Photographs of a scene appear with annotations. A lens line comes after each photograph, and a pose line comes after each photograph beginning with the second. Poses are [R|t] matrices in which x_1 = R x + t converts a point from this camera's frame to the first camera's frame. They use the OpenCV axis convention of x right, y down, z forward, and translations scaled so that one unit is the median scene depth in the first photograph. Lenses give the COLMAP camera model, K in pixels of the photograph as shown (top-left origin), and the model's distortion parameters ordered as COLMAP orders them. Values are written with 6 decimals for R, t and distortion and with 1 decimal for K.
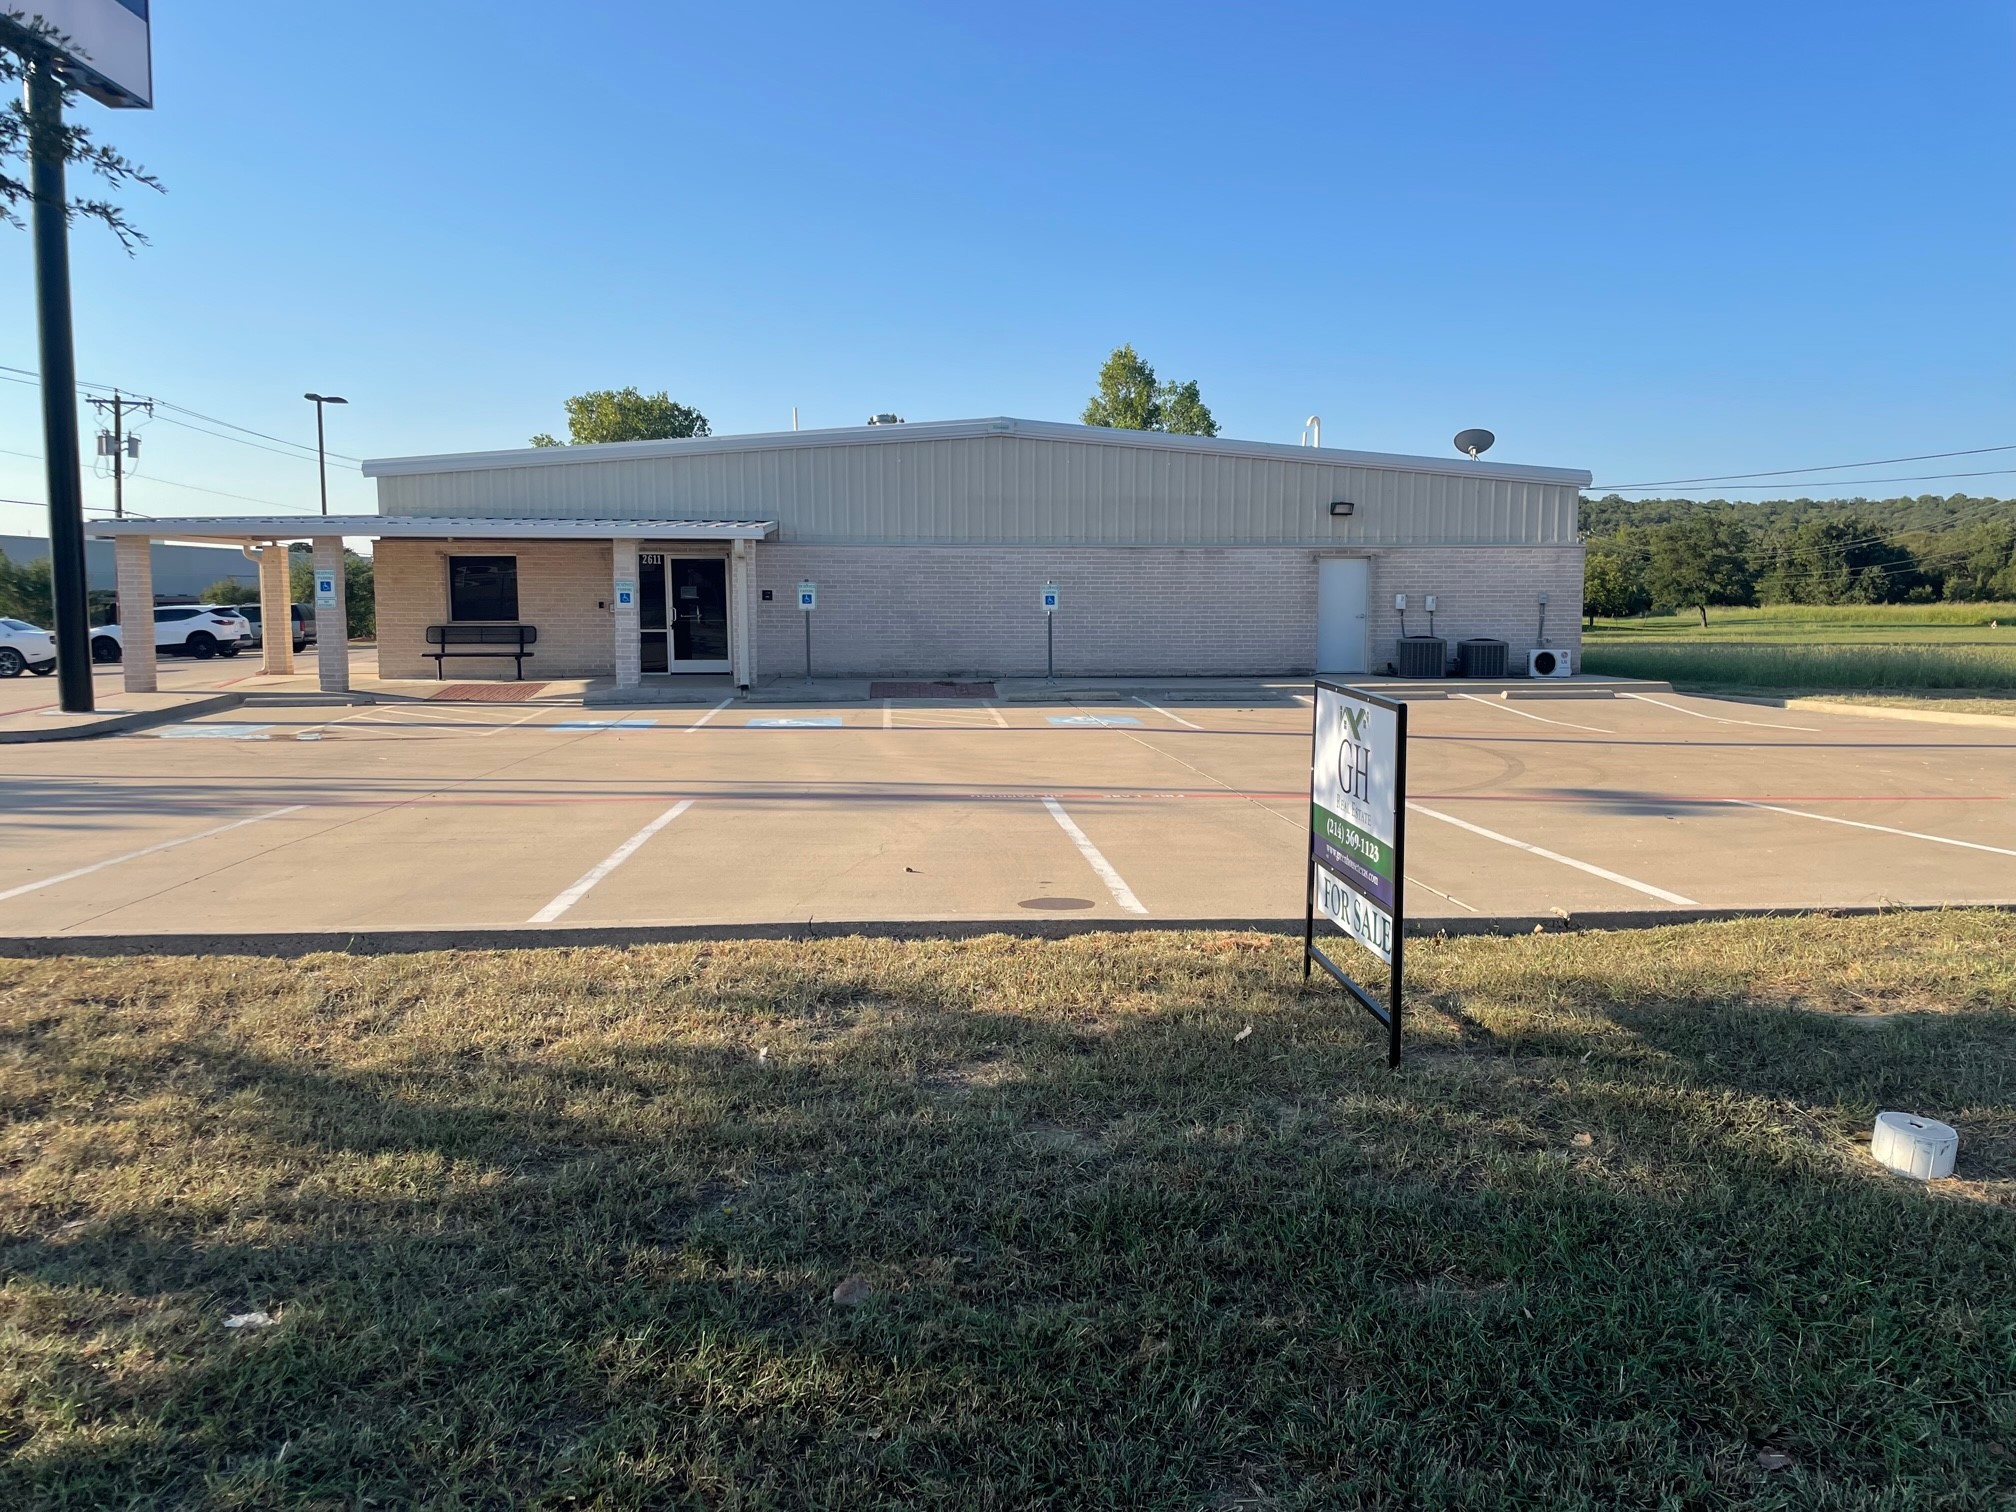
lens RADIAL K [[1530.7, 0, 1021.4], [0, 1530.7, 756.3], [0, 0, 1]] dist [0.085058, -0.110365]
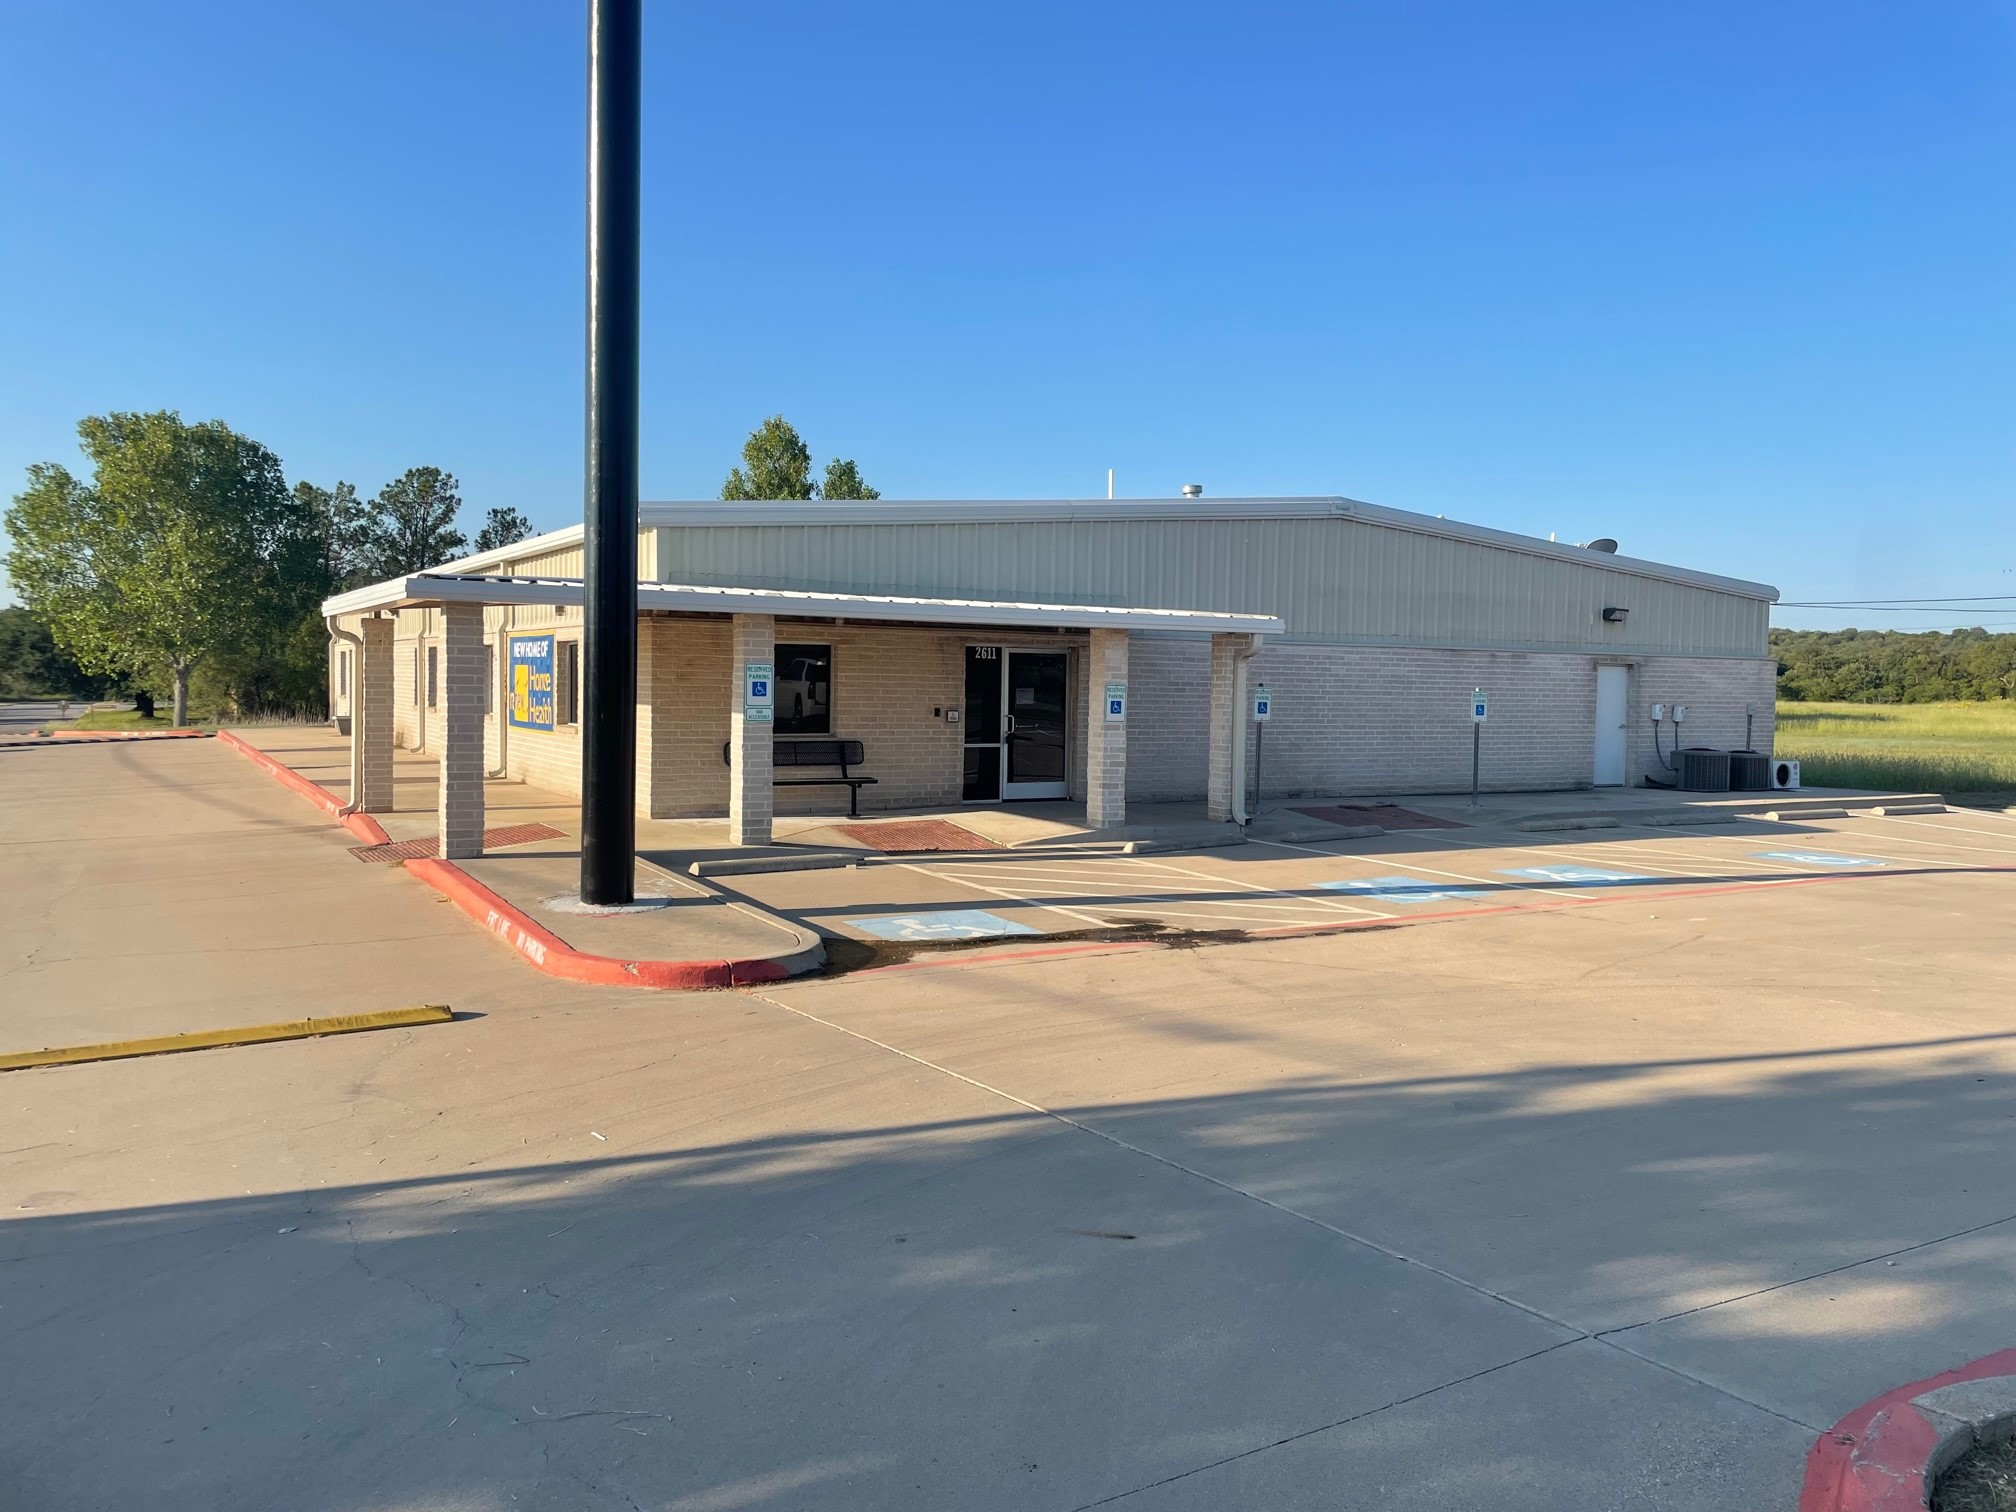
lens RADIAL K [[1530.7, 0, 1047.7], [0, 1530.7, 745.3], [0, 0, 1]] dist [0.085058, -0.110365]
pose [[0.896993, -0.003545, 0.442031, -0.531945], [0.030078, 0.998140, -0.053032, -0.039272], [-0.441020, 0.060864, 0.895431, 0.298142]]
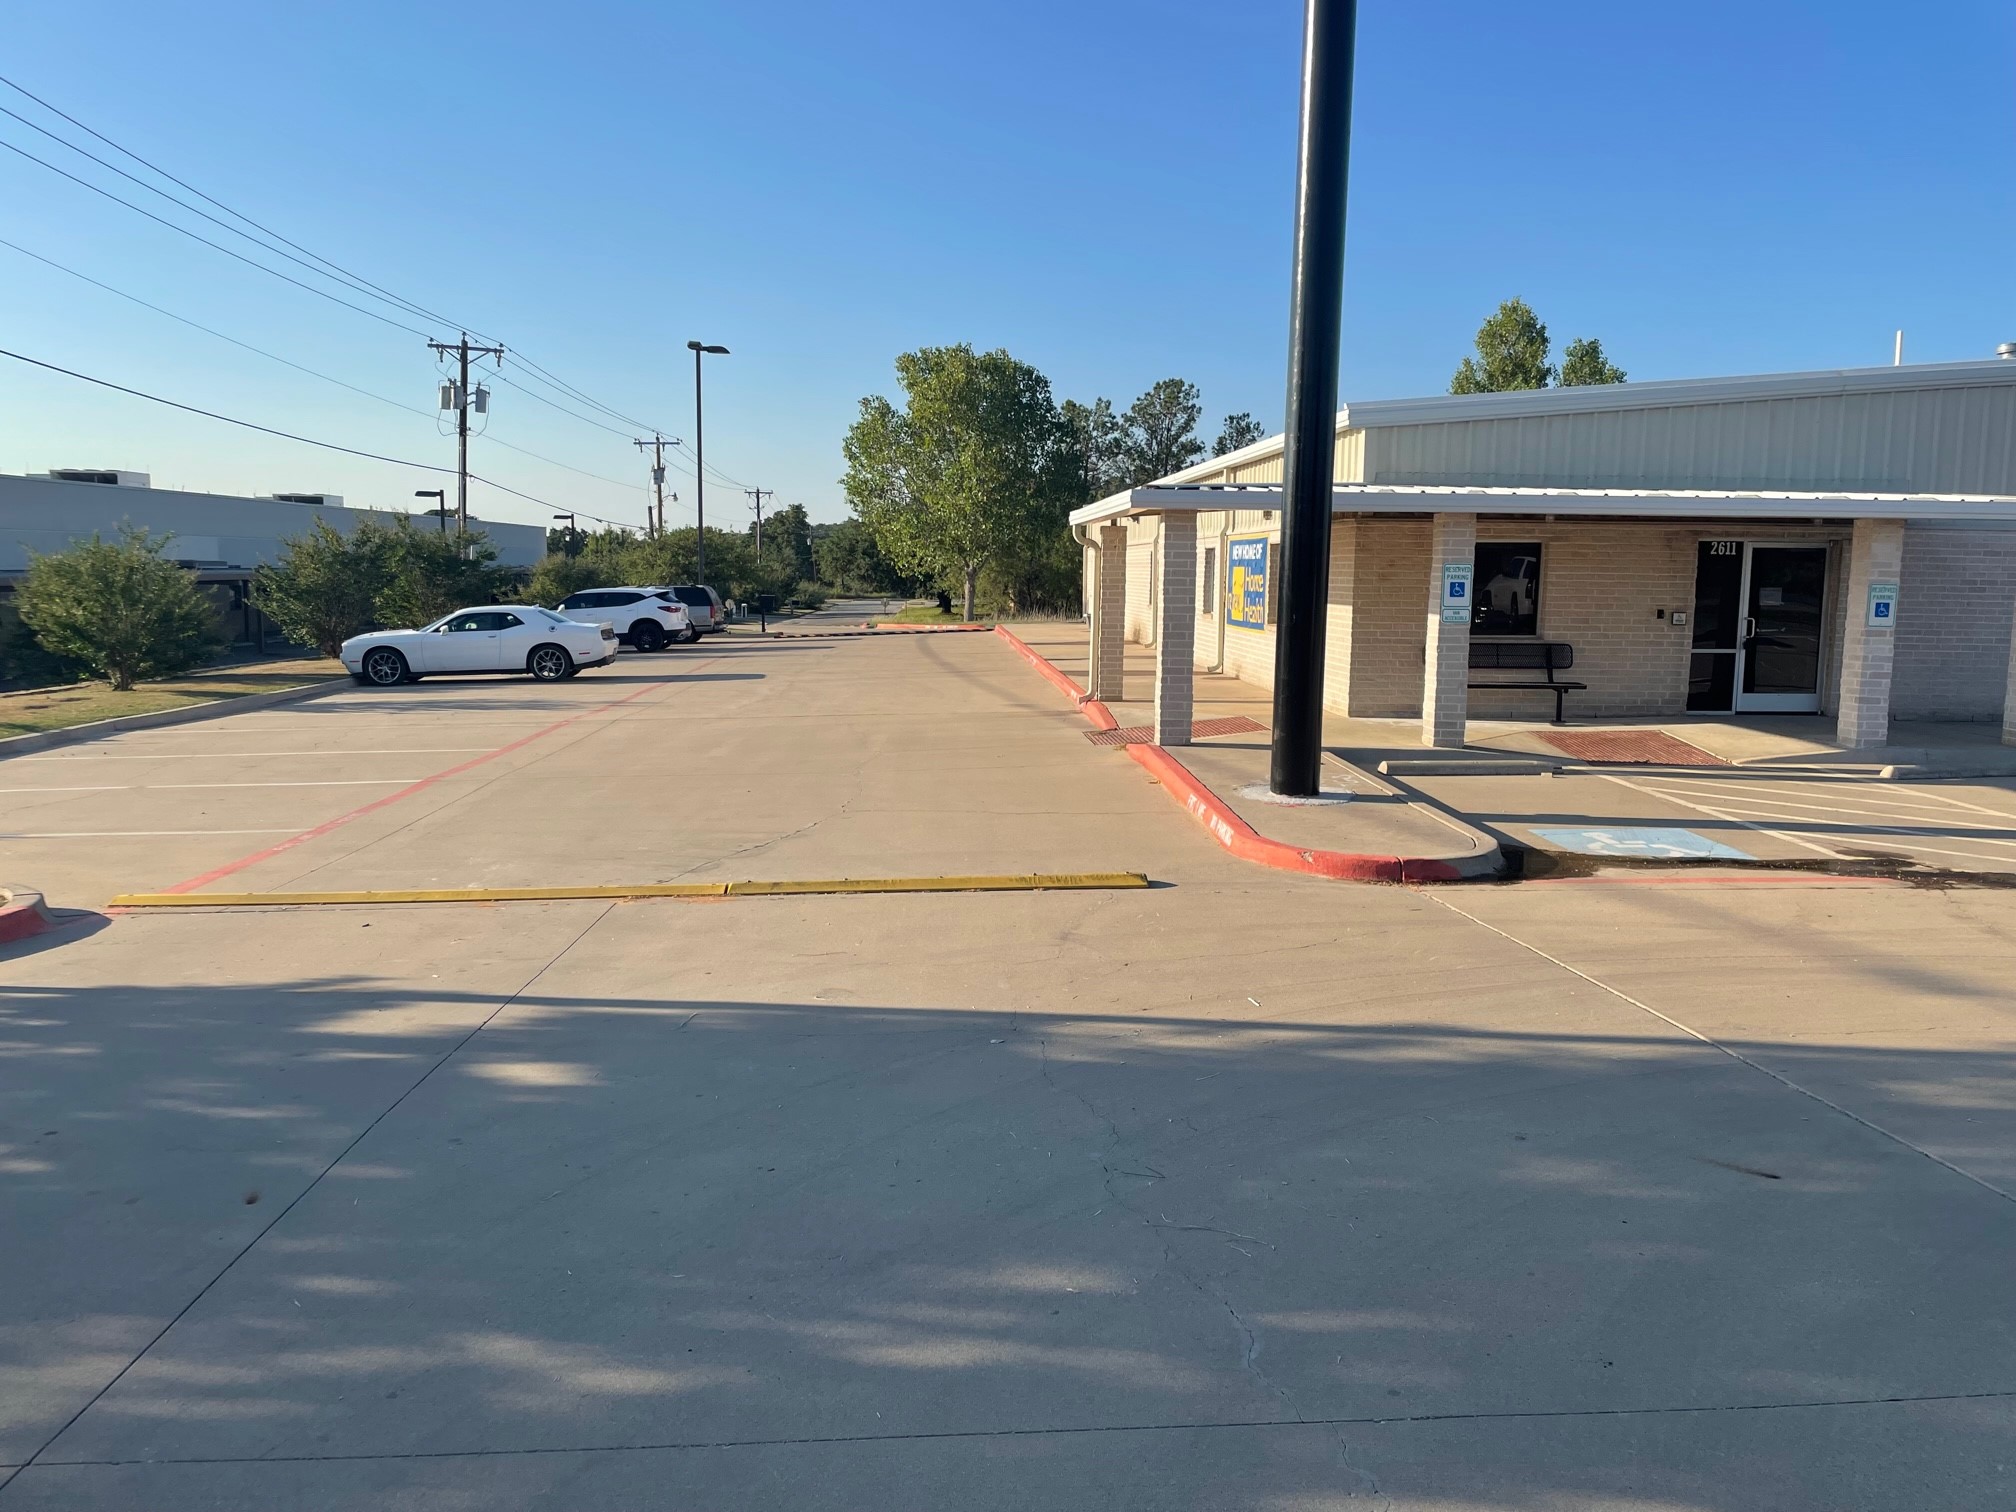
lens RADIAL K [[1530.7, 0, 1018.5], [0, 1530.7, 756.5], [0, 0, 1]] dist [0.085058, -0.110365]
pose [[0.999664, 0.017290, -0.019314, -0.524701], [-0.016983, 0.999729, 0.015947, -0.038785], [0.019585, -0.015613, 0.999686, 0.286982]]
